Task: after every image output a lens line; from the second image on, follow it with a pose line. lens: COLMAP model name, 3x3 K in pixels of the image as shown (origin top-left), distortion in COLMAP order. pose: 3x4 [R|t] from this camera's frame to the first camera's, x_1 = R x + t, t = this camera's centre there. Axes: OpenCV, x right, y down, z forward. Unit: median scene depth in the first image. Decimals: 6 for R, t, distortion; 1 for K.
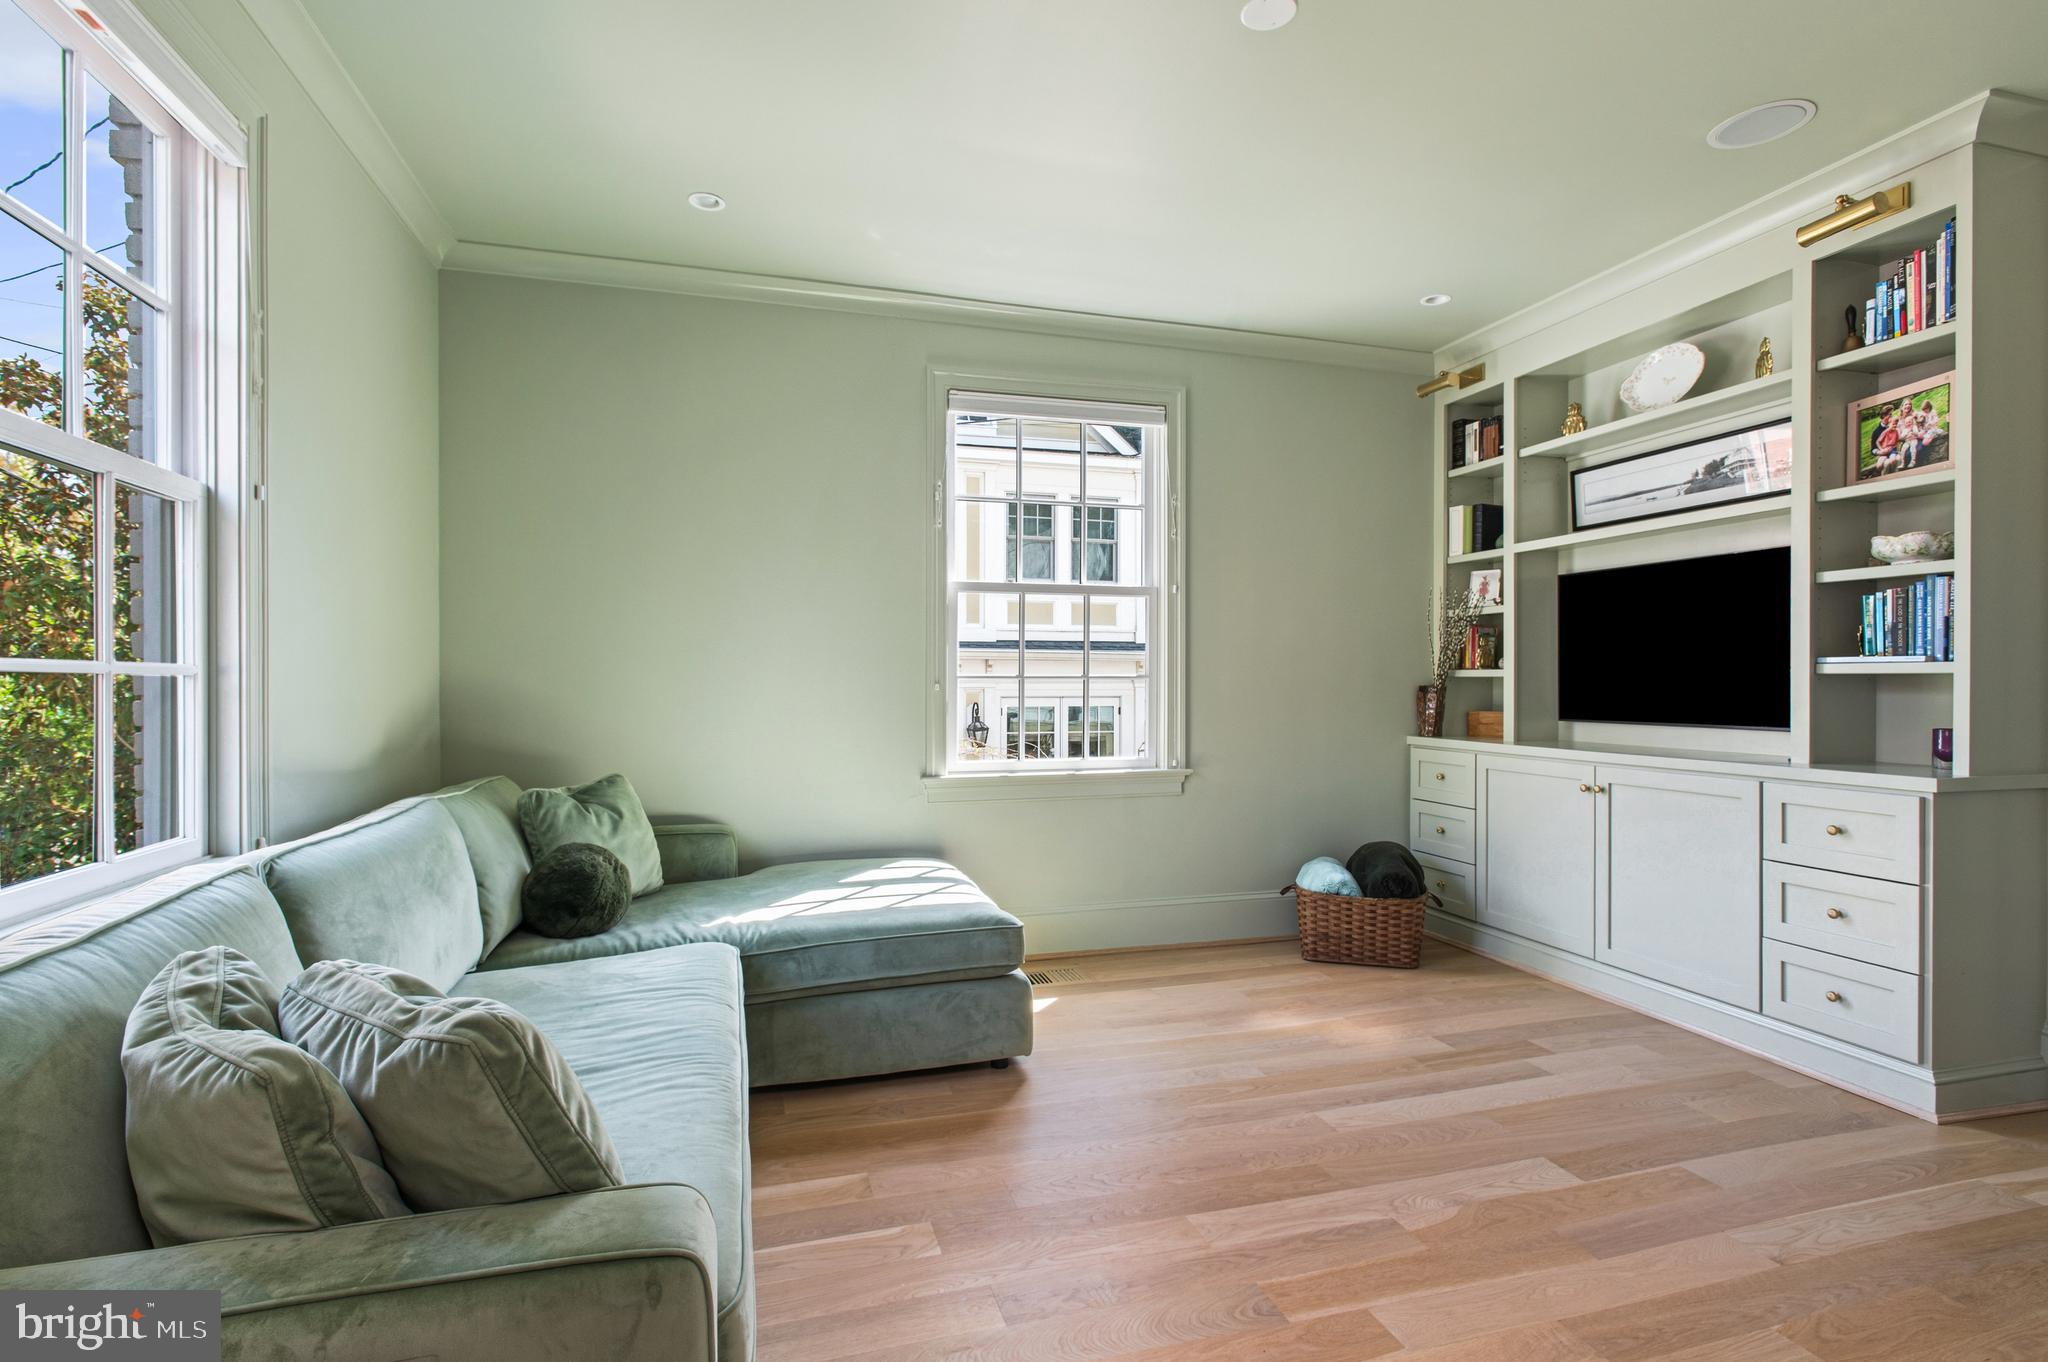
lens RADIAL K [[988.1, 0, 1023.4], [0, 988.1, 688.7], [0, 0, 1]] dist [-0.000208, -0.000203]
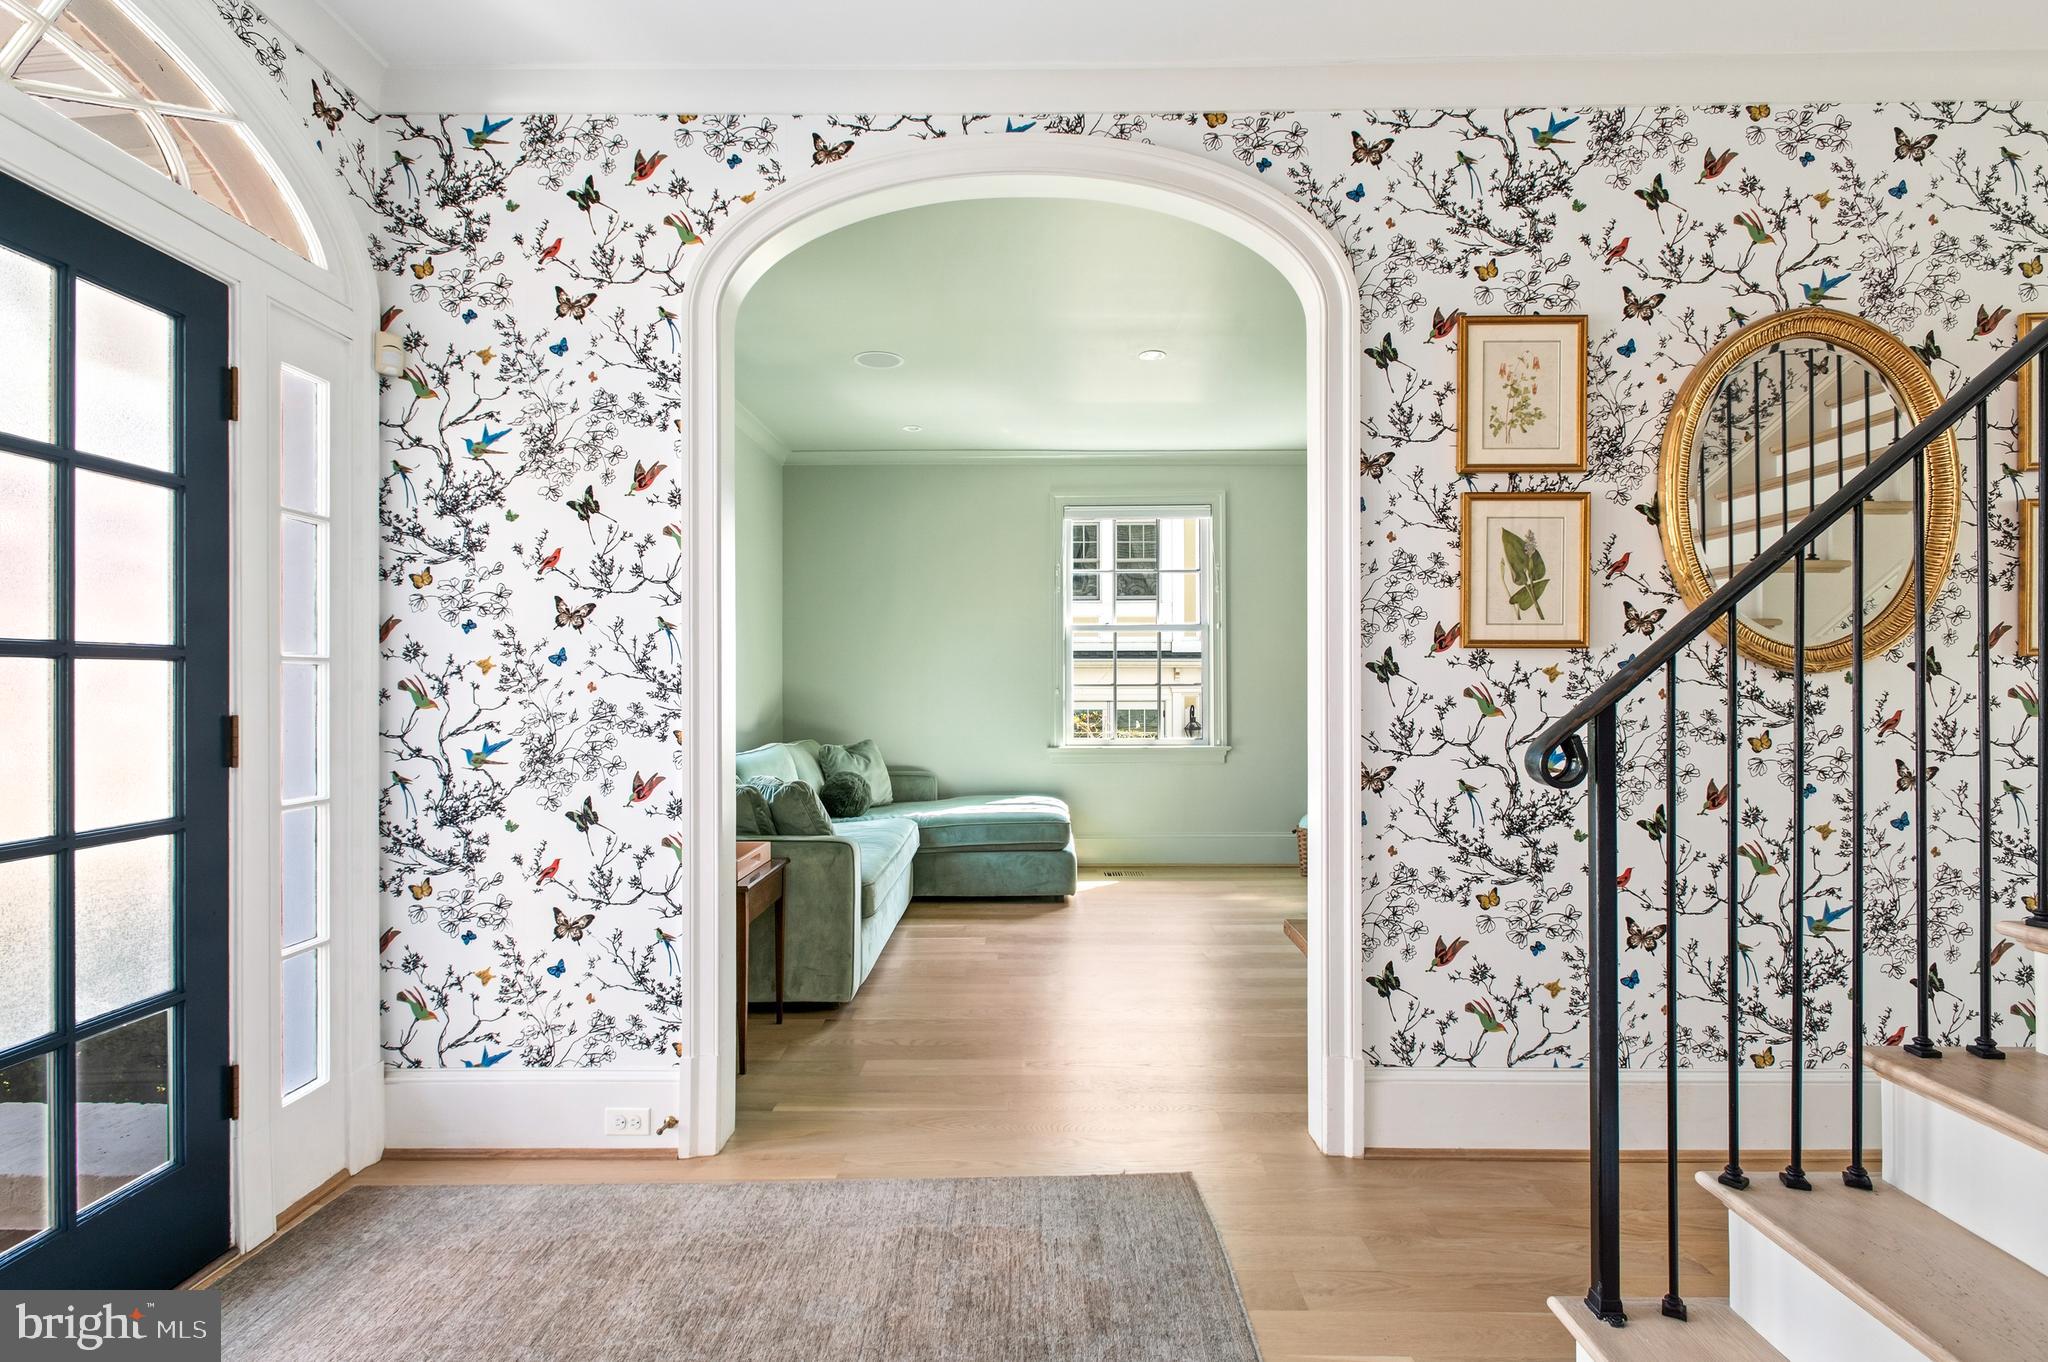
lens RADIAL K [[988.1, 0, 1025.8], [0, 988.1, 683.5], [0, 0, 1]] dist [-0.000208, -0.000203]
pose [[0.959121, -0.005027, -0.282950, 0.408362], [0.002149, 0.999943, -0.010480, 0.002088], [0.282987, 0.009443, 0.959077, -0.715051]]
